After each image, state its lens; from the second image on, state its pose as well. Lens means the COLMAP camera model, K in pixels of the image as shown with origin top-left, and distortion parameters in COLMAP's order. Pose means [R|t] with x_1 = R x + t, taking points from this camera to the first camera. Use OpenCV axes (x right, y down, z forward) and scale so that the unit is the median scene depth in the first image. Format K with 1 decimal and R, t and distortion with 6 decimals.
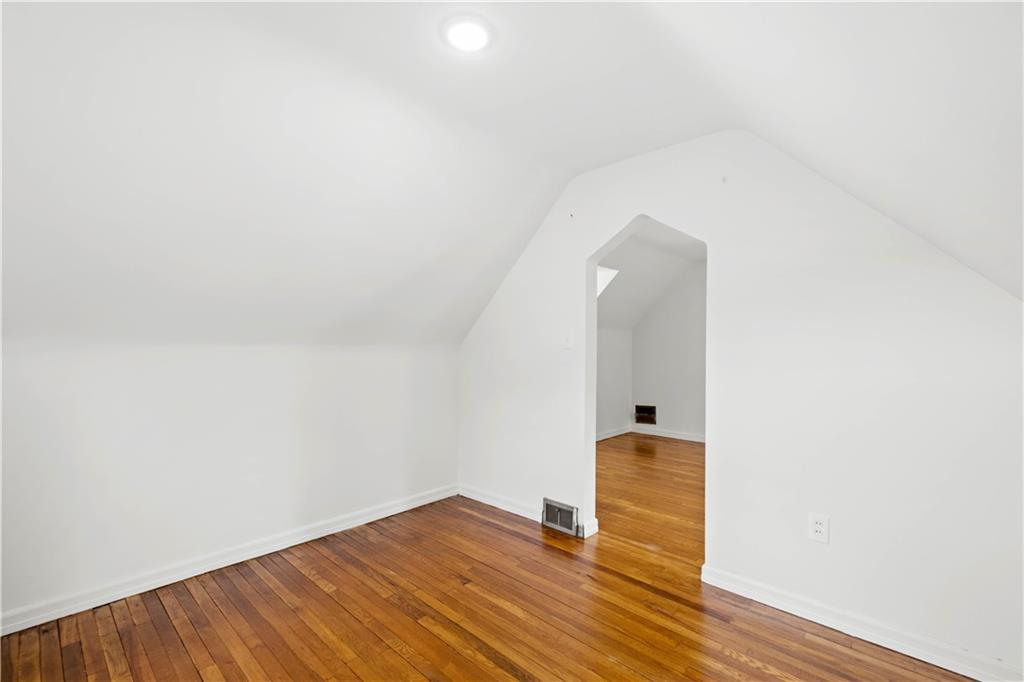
lens RADIAL K [[452.3, 0, 509.8], [0, 452.3, 342.8], [0, 0, 1]] dist [0.005585, -0.000507]
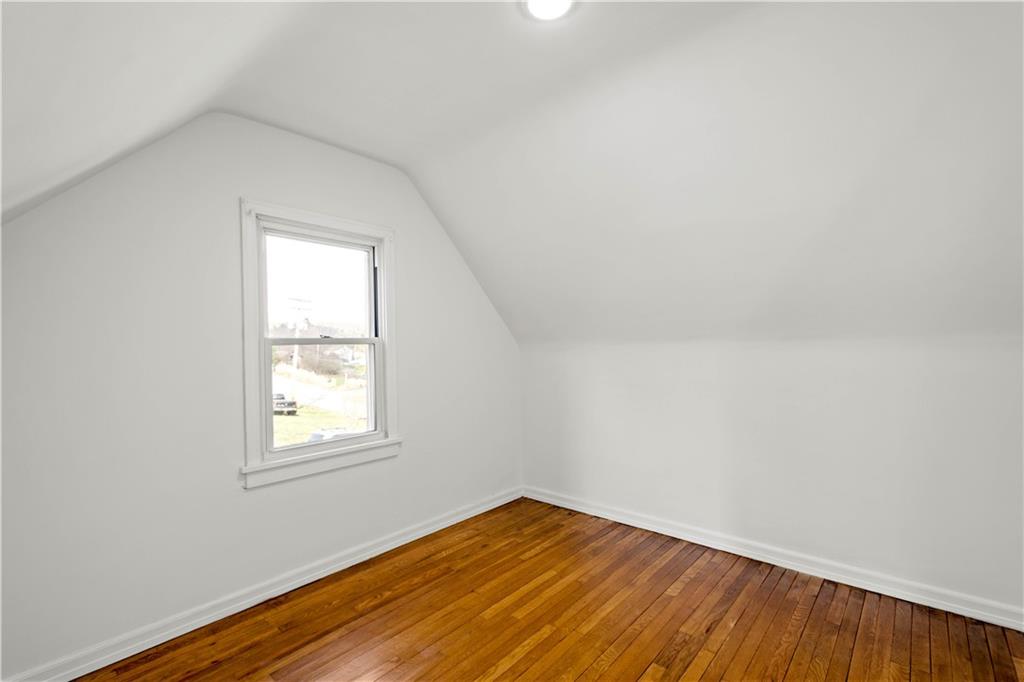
lens RADIAL K [[452.3, 0, 510.4], [0, 452.3, 343.0], [0, 0, 1]] dist [0.005585, -0.000507]
pose [[0.042741, -0.008137, -0.999053, 0.580512], [0.017707, 0.999816, -0.007386, -0.000591], [0.998929, -0.017374, 0.042878, 0.613153]]
